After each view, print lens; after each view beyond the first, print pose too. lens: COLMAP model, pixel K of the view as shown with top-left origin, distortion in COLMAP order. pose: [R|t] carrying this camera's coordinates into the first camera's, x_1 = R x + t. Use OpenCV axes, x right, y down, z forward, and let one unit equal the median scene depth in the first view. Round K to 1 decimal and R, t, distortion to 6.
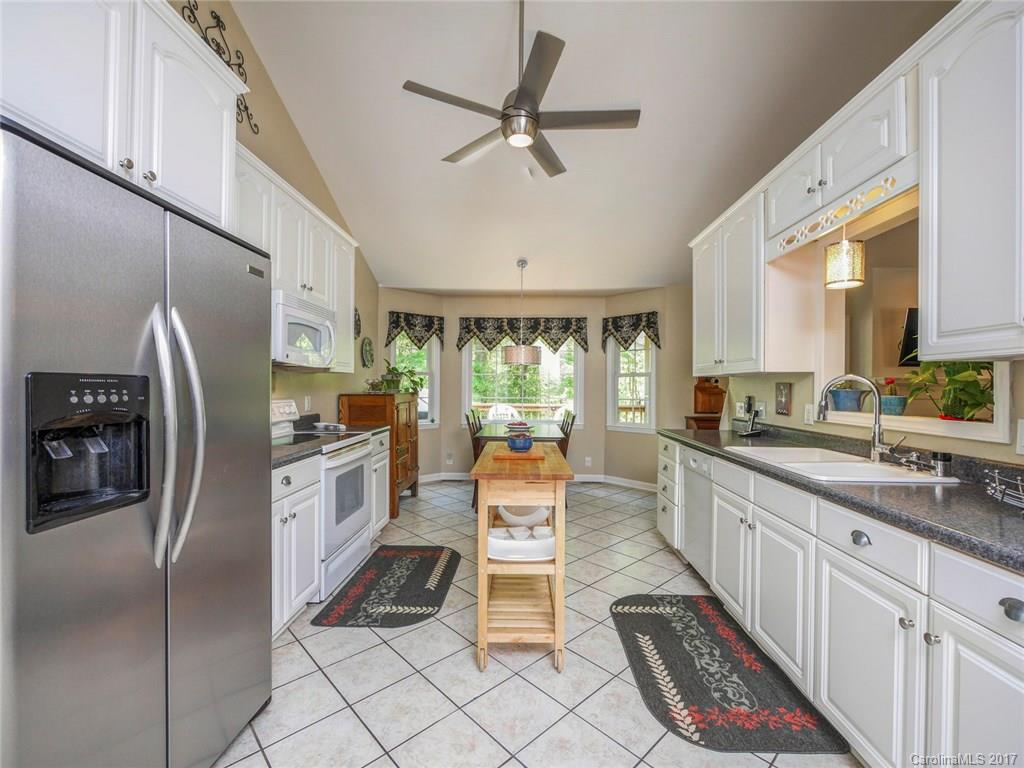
lens RADIAL K [[433.0, 0, 515.7], [0, 433.0, 383.7], [0, 0, 1]] dist [-0.003220, -0.000990]
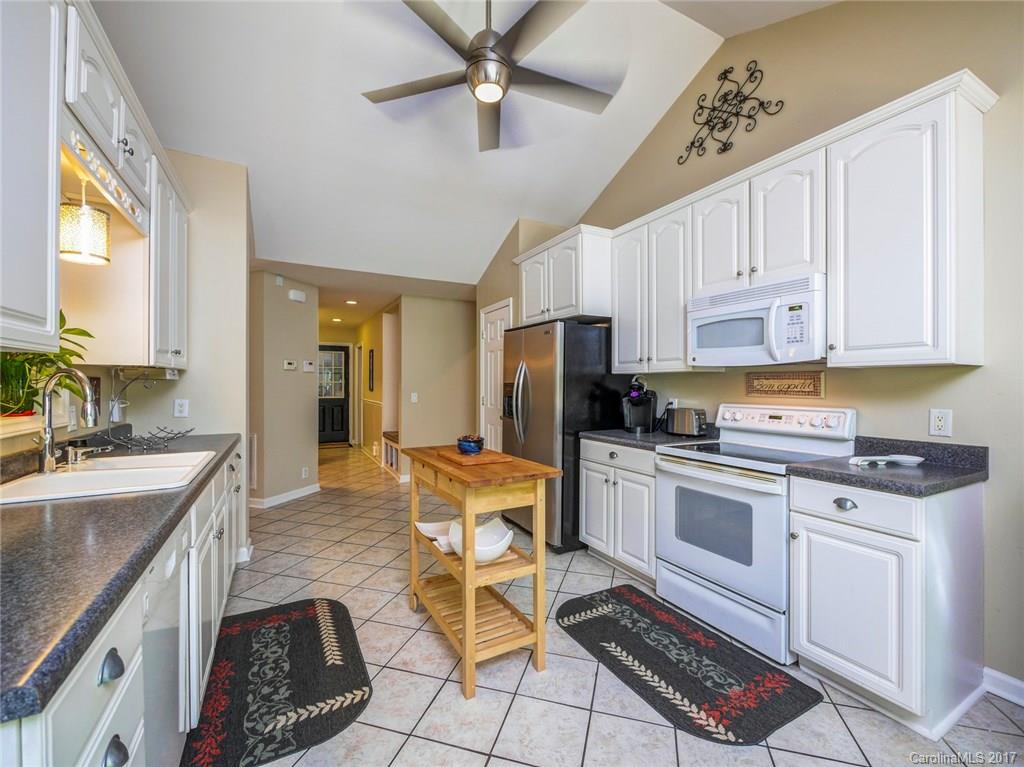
lens RADIAL K [[433.0, 0, 516.3], [0, 433.0, 387.5], [0, 0, 1]] dist [-0.003220, -0.000990]
pose [[-0.862122, -0.004738, -0.506679, 0.262930], [-0.007168, 0.999970, 0.002845, 0.003590], [0.506651, 0.006084, -0.862130, 1.210670]]
